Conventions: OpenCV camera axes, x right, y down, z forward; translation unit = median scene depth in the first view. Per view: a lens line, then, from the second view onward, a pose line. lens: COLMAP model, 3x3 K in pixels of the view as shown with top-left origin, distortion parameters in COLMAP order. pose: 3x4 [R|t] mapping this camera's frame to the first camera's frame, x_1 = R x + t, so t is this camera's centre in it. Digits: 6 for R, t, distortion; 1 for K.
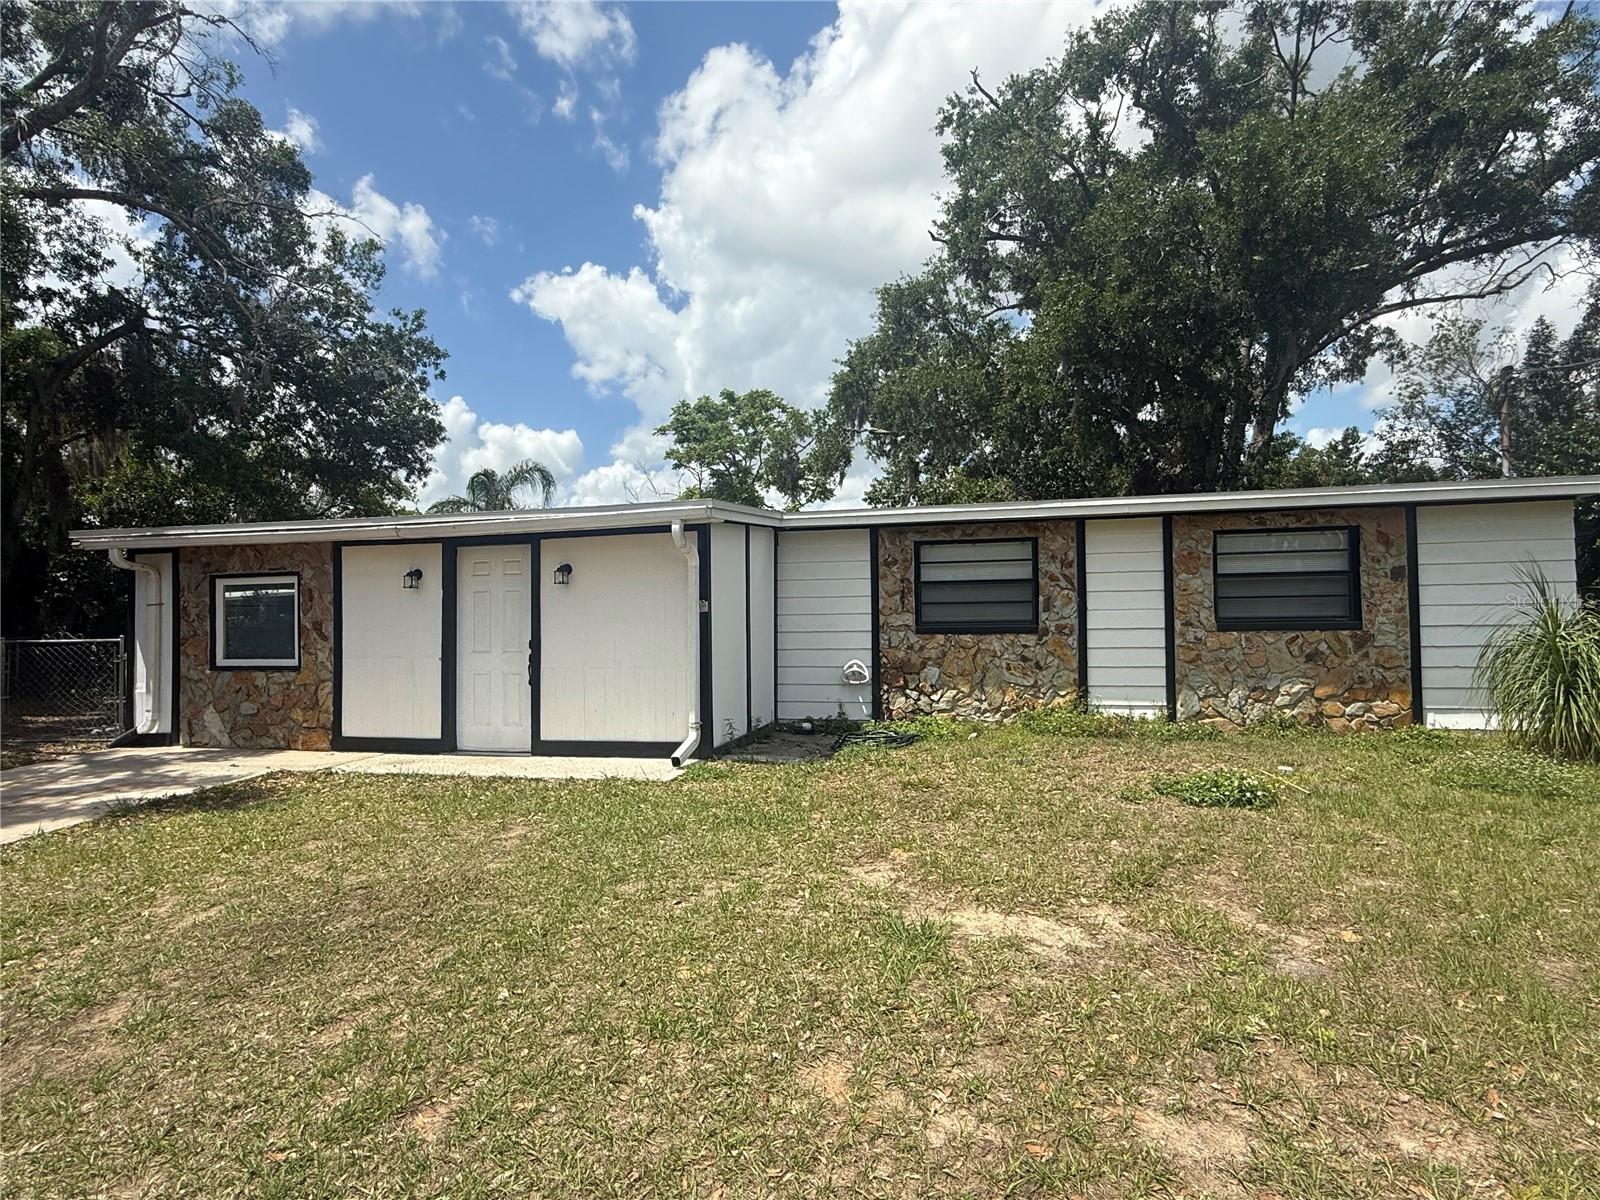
lens RADIAL K [[836.3, 0, 800.4], [0, 836.3, 598.1], [0, 0, 1]] dist [-0.000588, -0.000015]
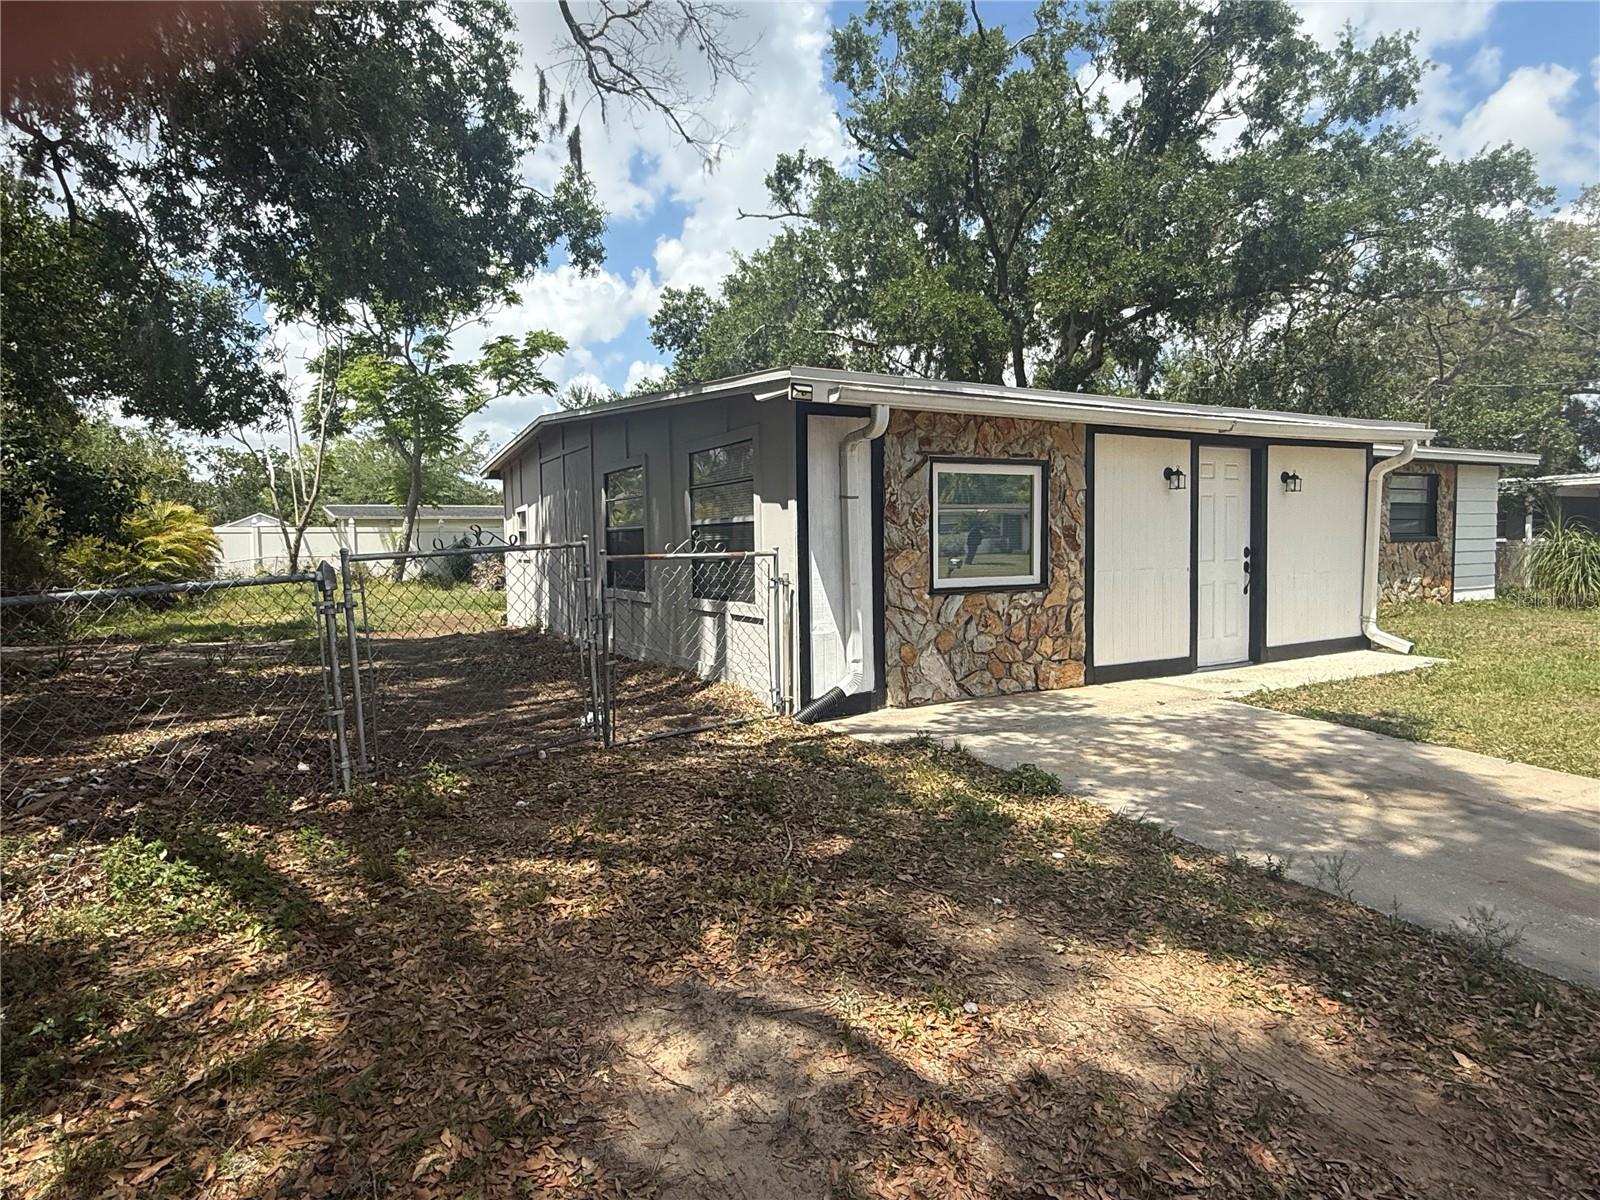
lens RADIAL K [[928.0, 0, 800.8], [0, 928.0, 606.4], [0, 0, 1]] dist [-0.002439, -0.000443]
pose [[0.735288, -0.044118, 0.676317, -1.343867], [-0.017588, 0.996301, 0.084113, 0.033544], [-0.677526, -0.073743, 0.731792, 0.518549]]
